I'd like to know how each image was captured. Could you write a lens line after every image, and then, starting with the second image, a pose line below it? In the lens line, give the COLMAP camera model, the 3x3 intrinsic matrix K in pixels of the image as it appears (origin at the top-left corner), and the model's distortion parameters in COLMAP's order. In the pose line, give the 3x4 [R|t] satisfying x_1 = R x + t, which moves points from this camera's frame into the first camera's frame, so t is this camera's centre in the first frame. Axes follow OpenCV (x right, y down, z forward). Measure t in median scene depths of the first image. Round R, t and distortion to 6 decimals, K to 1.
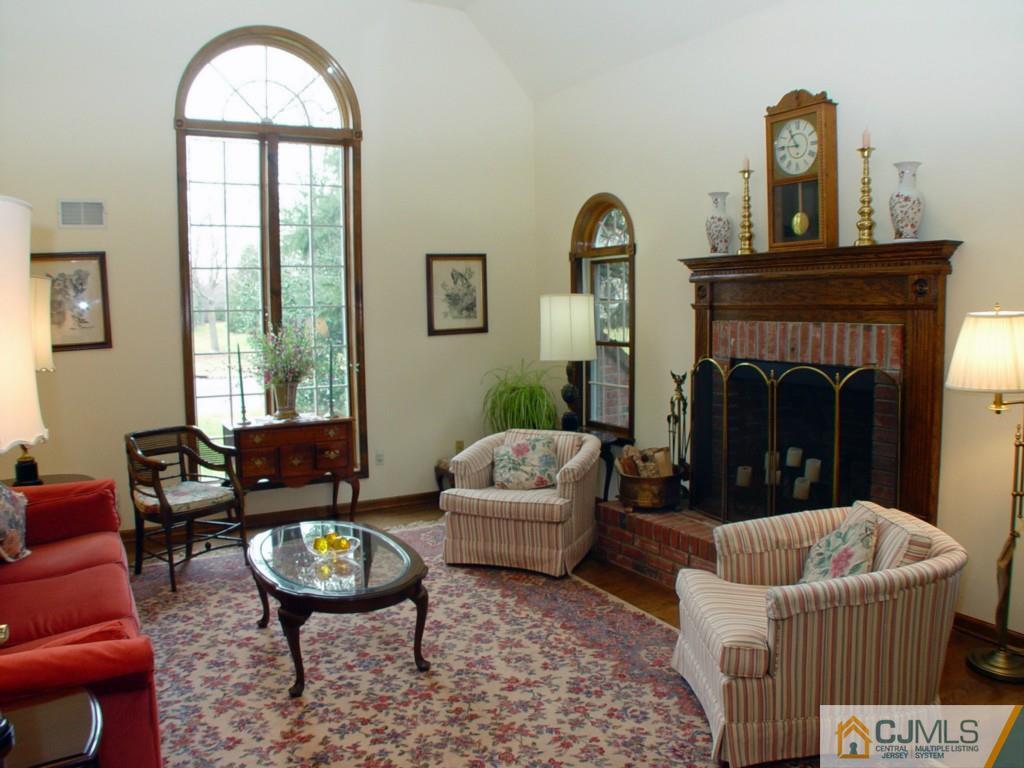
lens RADIAL K [[786.7, 0, 484.9], [0, 786.7, 356.8], [0, 0, 1]] dist [-0.199228, 0.128439]
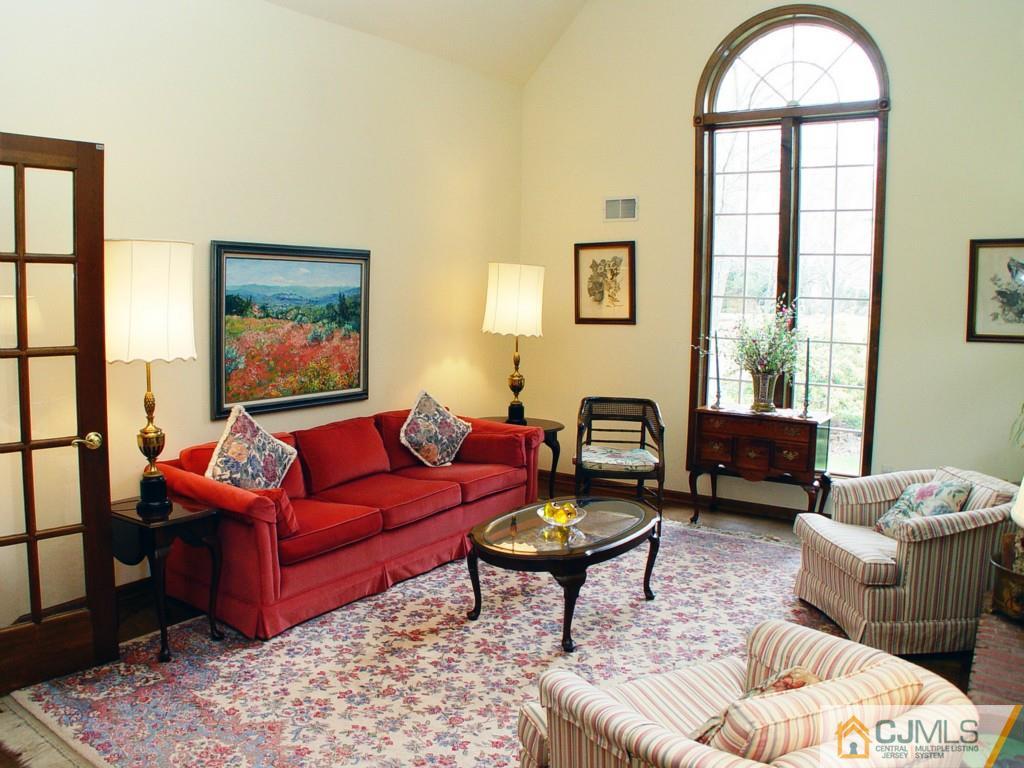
lens RADIAL K [[786.7, 0, 484.9], [0, 786.7, 356.8], [0, 0, 1]] dist [-0.199228, 0.128439]
pose [[0.452101, 0.099867, -0.886359, 0.598958], [-0.083745, 0.994075, 0.069289, -0.034932], [0.888027, 0.042903, 0.457786, 0.334980]]
